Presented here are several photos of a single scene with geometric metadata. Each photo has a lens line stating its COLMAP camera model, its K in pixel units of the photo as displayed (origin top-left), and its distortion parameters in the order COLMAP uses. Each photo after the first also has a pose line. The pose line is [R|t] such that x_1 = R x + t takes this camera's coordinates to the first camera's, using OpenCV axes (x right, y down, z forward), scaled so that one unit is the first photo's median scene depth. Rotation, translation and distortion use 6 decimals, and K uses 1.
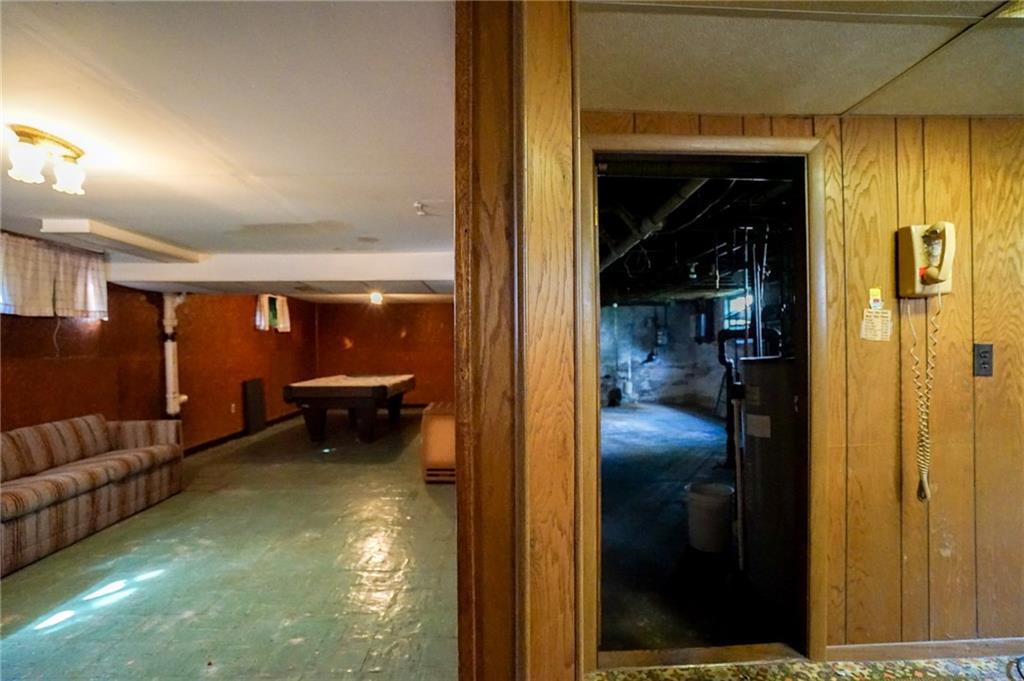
lens RADIAL K [[475.2, 0, 517.0], [0, 475.2, 342.8], [0, 0, 1]] dist [-0.046949, 0.015517]
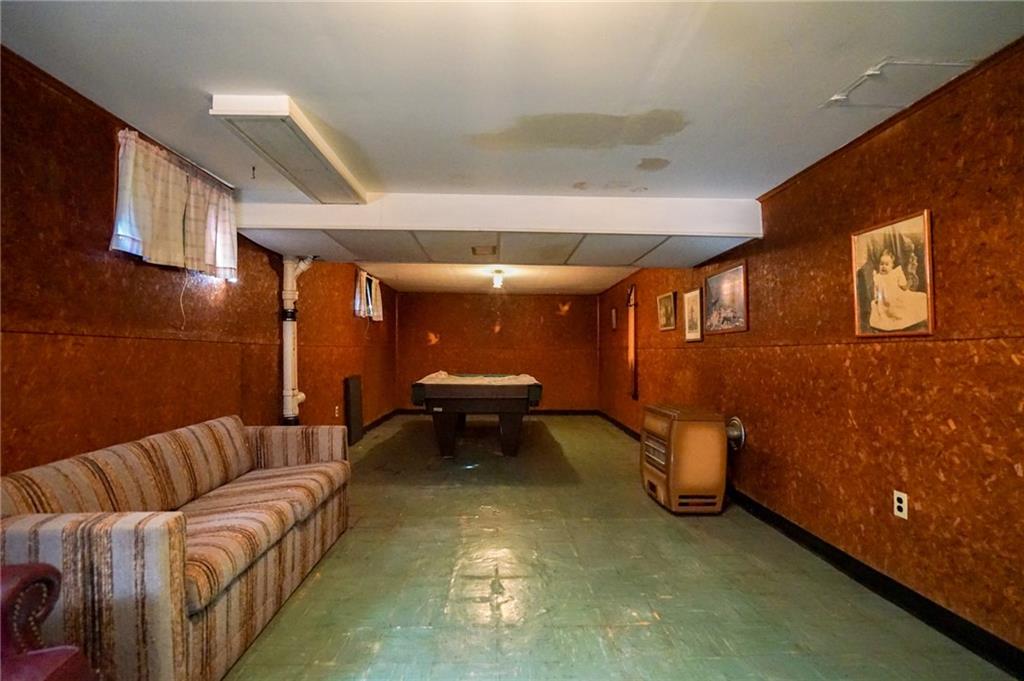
lens RADIAL K [[475.2, 0, 508.3], [0, 475.2, 341.3], [0, 0, 1]] dist [-0.046949, 0.015517]
pose [[0.999926, 0.011174, -0.004782, -0.473497], [-0.011284, 0.999659, -0.023566, 0.054017], [0.004517, 0.023618, 0.999711, 0.291749]]
